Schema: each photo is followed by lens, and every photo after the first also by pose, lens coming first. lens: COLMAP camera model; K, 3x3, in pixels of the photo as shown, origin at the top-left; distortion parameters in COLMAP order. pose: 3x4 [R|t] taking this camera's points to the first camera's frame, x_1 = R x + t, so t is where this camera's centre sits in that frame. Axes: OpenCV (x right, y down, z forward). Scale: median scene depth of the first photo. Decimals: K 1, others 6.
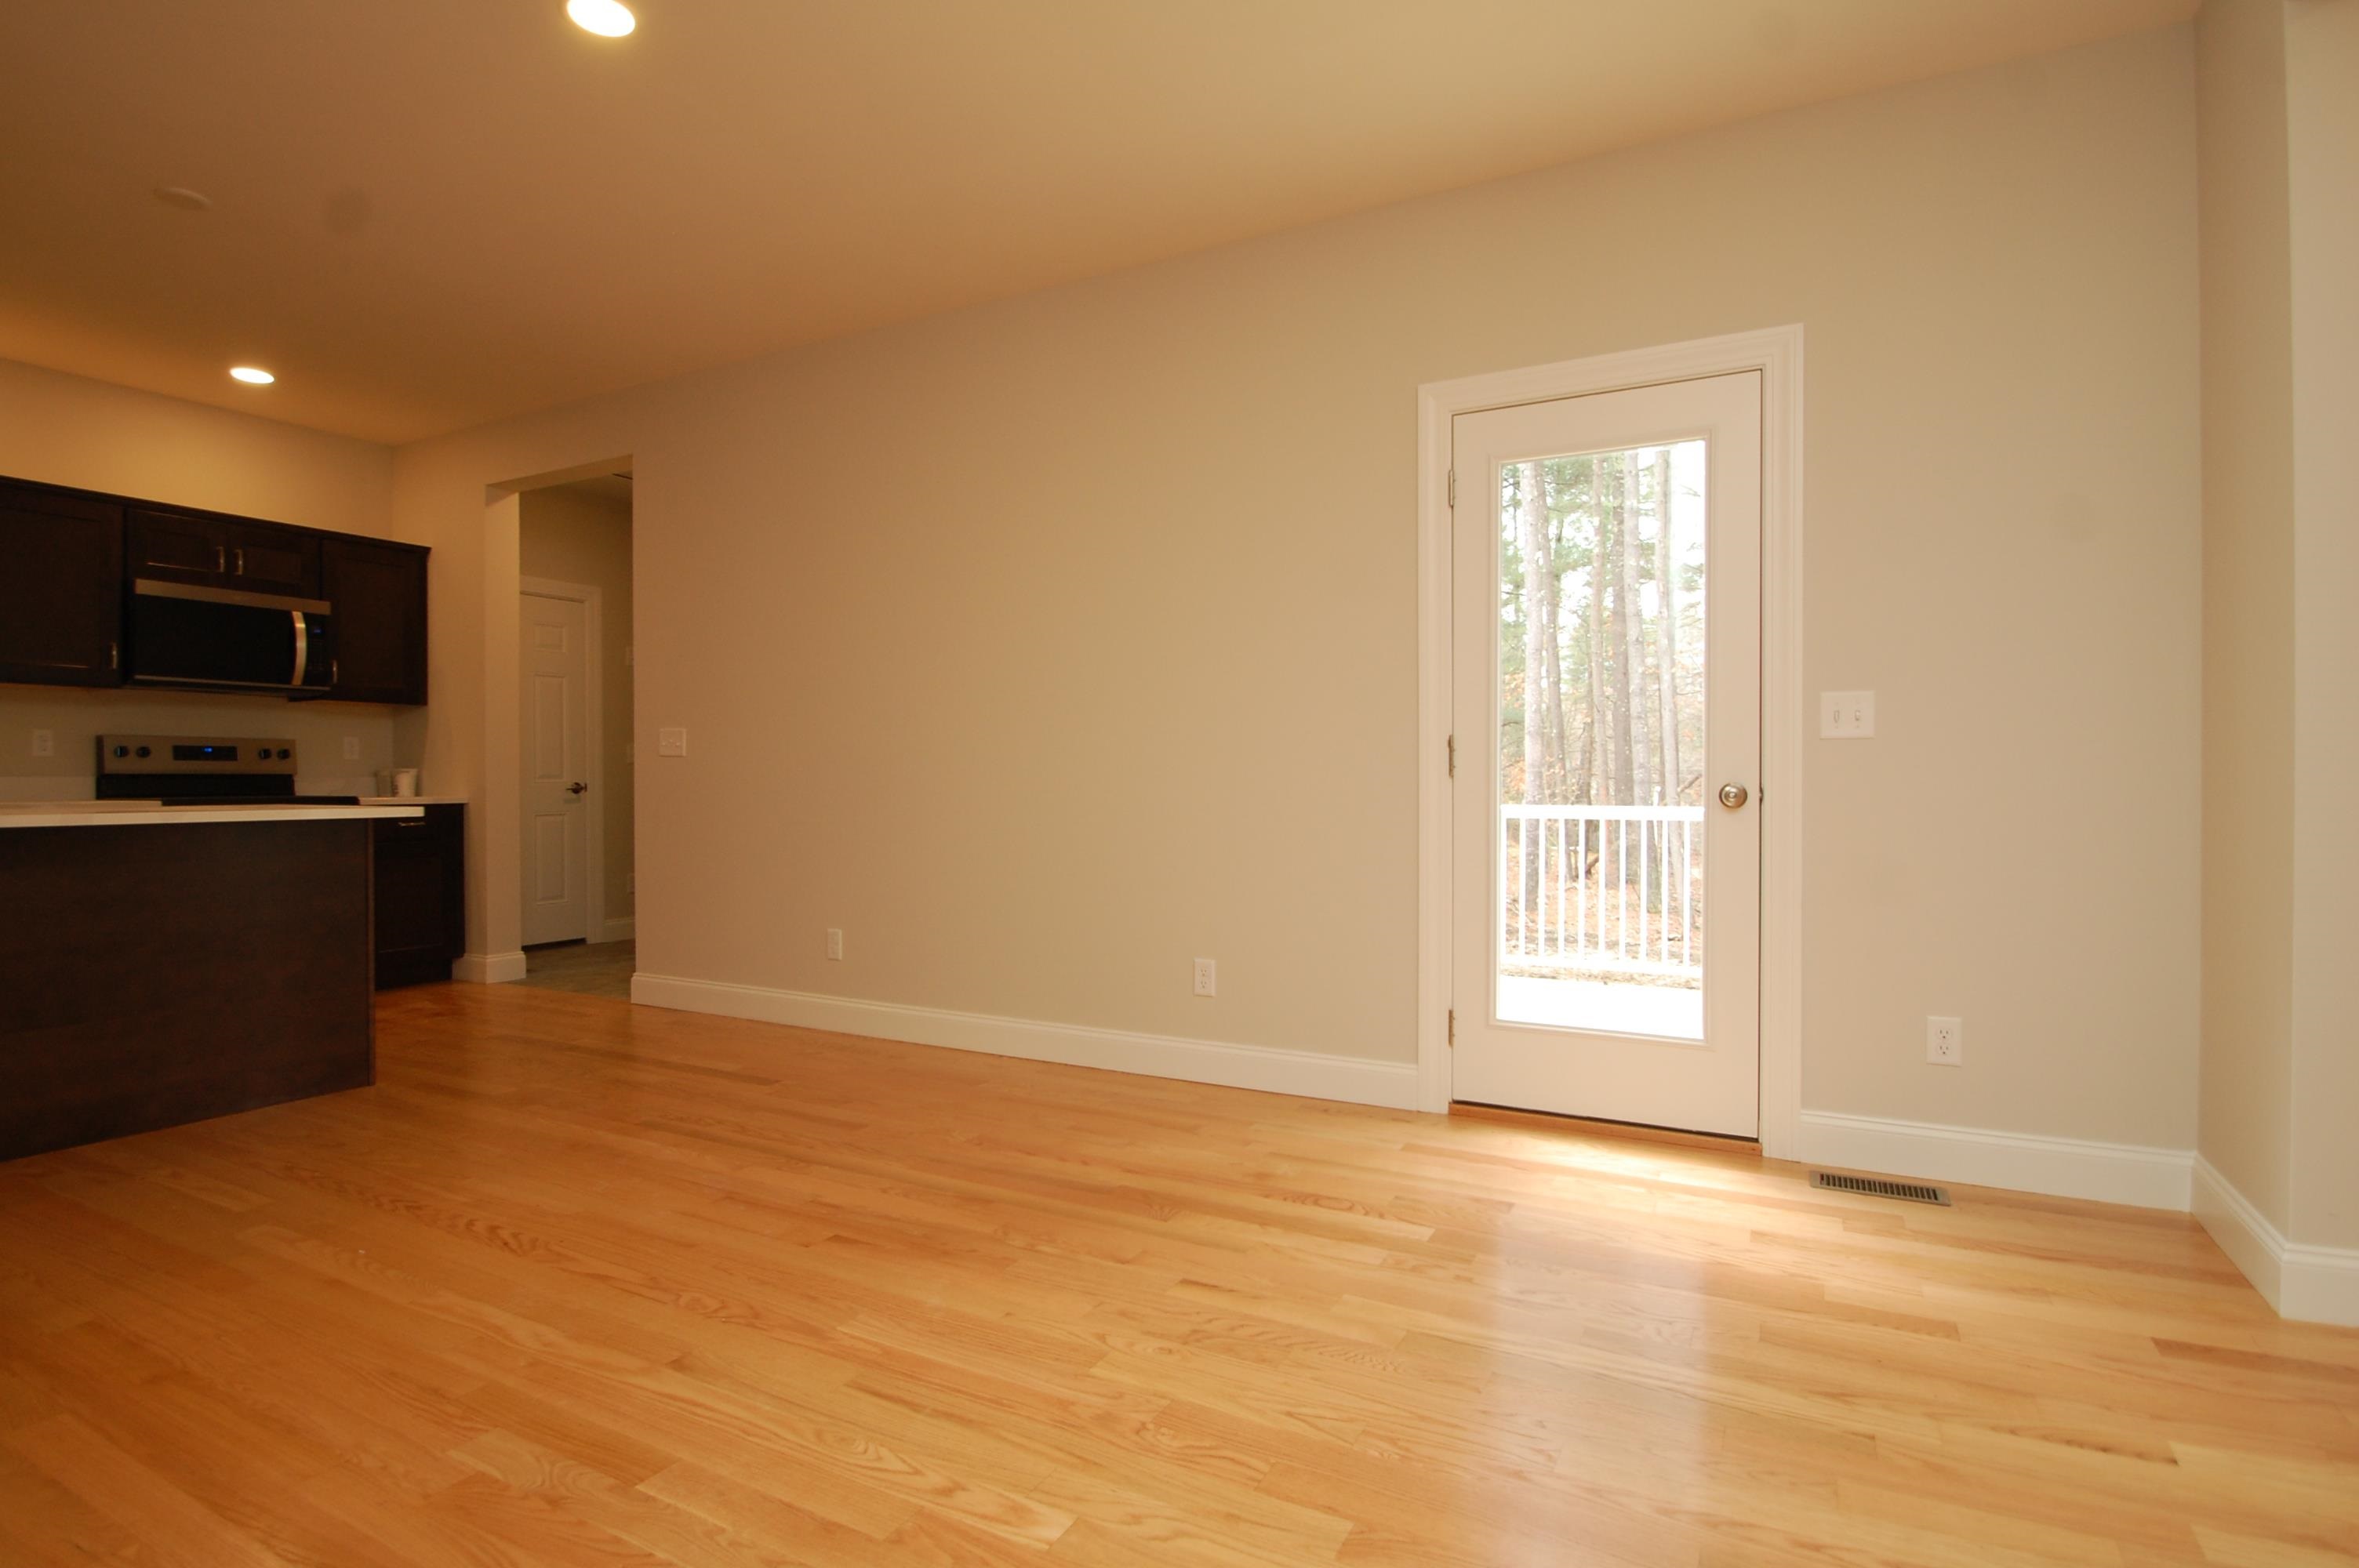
lens RADIAL K [[1188.6, 0, 1179.5], [0, 1188.6, 784.0], [0, 0, 1]] dist [-0.005735, -0.000964]
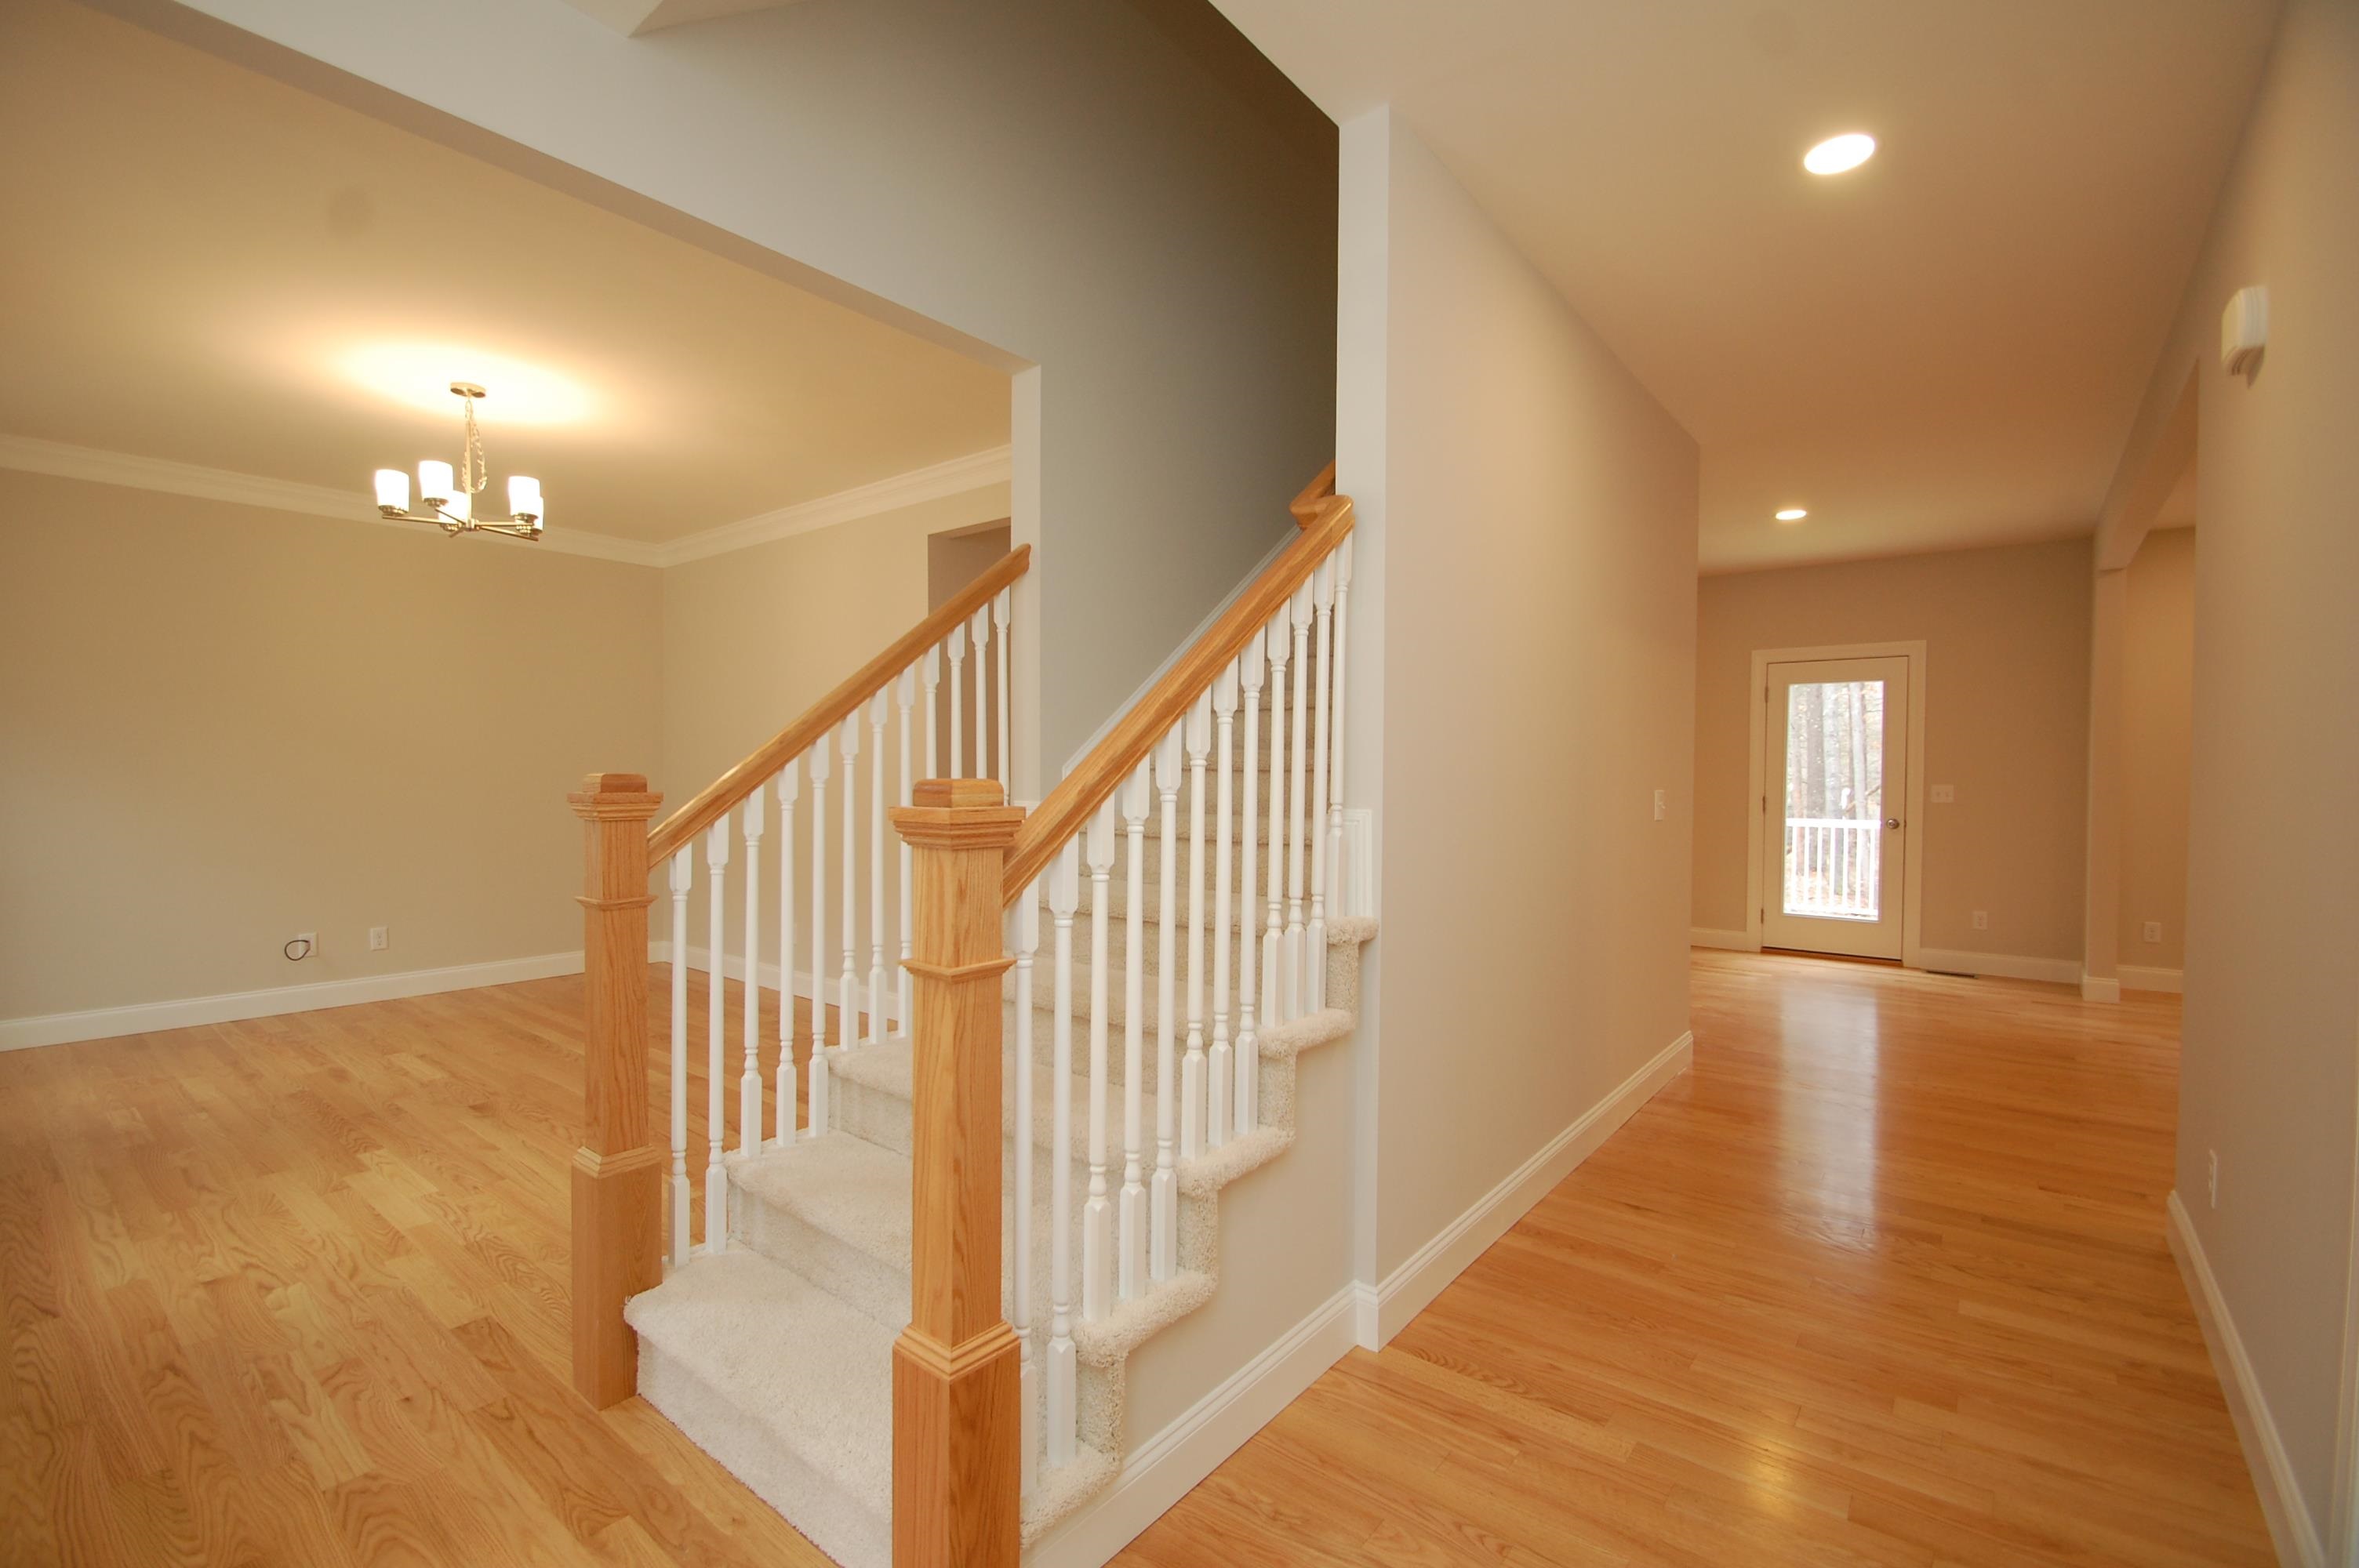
lens RADIAL K [[1041.3, 0, 1174.0], [0, 1041.3, 793.9], [0, 0, 1]] dist [0.001221, -0.000824]
pose [[0.982160, 0.011285, -0.187711, -0.554435], [-0.008236, 0.999821, 0.017016, -0.071955], [0.187869, -0.015166, 0.982077, -1.310552]]
